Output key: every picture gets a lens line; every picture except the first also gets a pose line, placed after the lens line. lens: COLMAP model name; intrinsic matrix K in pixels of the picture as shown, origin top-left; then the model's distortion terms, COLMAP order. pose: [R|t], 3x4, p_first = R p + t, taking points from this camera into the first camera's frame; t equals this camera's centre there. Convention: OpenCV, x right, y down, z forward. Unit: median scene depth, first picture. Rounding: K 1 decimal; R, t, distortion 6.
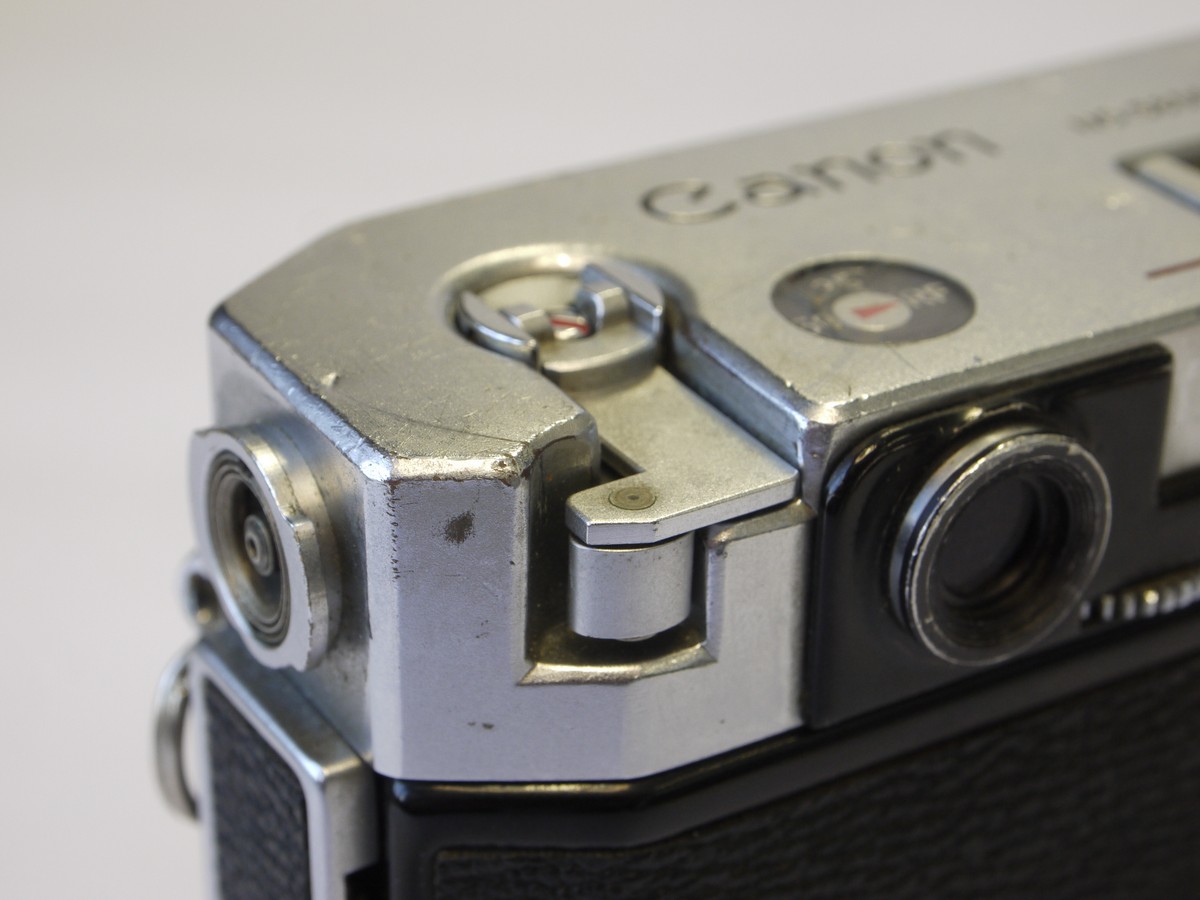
lens RADIAL K [[2971.4, 0, 600.5], [0, 2971.4, 449.8], [0, 0, 1]] dist [0.004882, 0.000000]
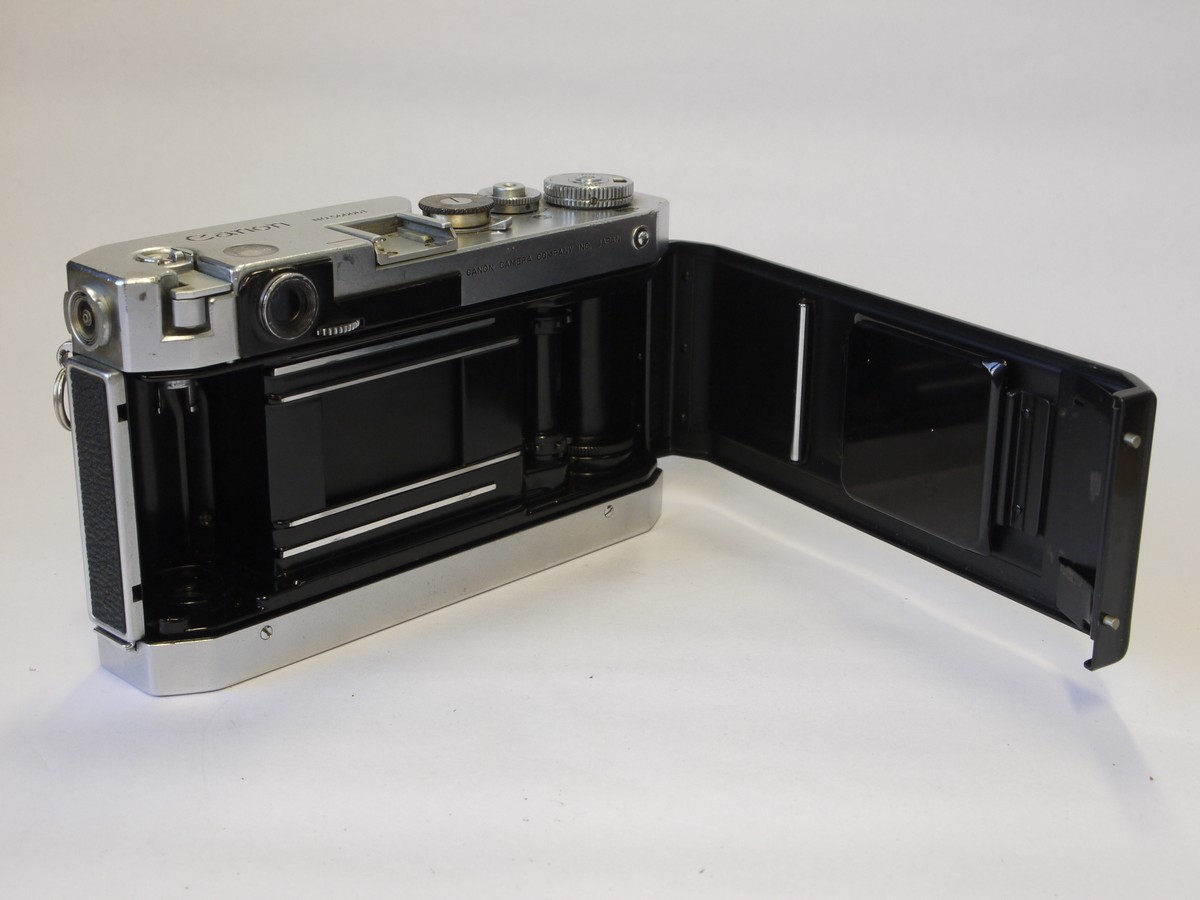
lens RADIAL K [[1910.1, 0, 599.0], [0, 1910.1, 454.2], [0, 0, 1]] dist [-0.020759, 0.000000]
pose [[0.975471, -0.083285, 0.203764, 0.009023], [0.113048, 0.983808, -0.139075, 0.610079], [-0.188882, 0.158699, 0.969091, -1.424044]]
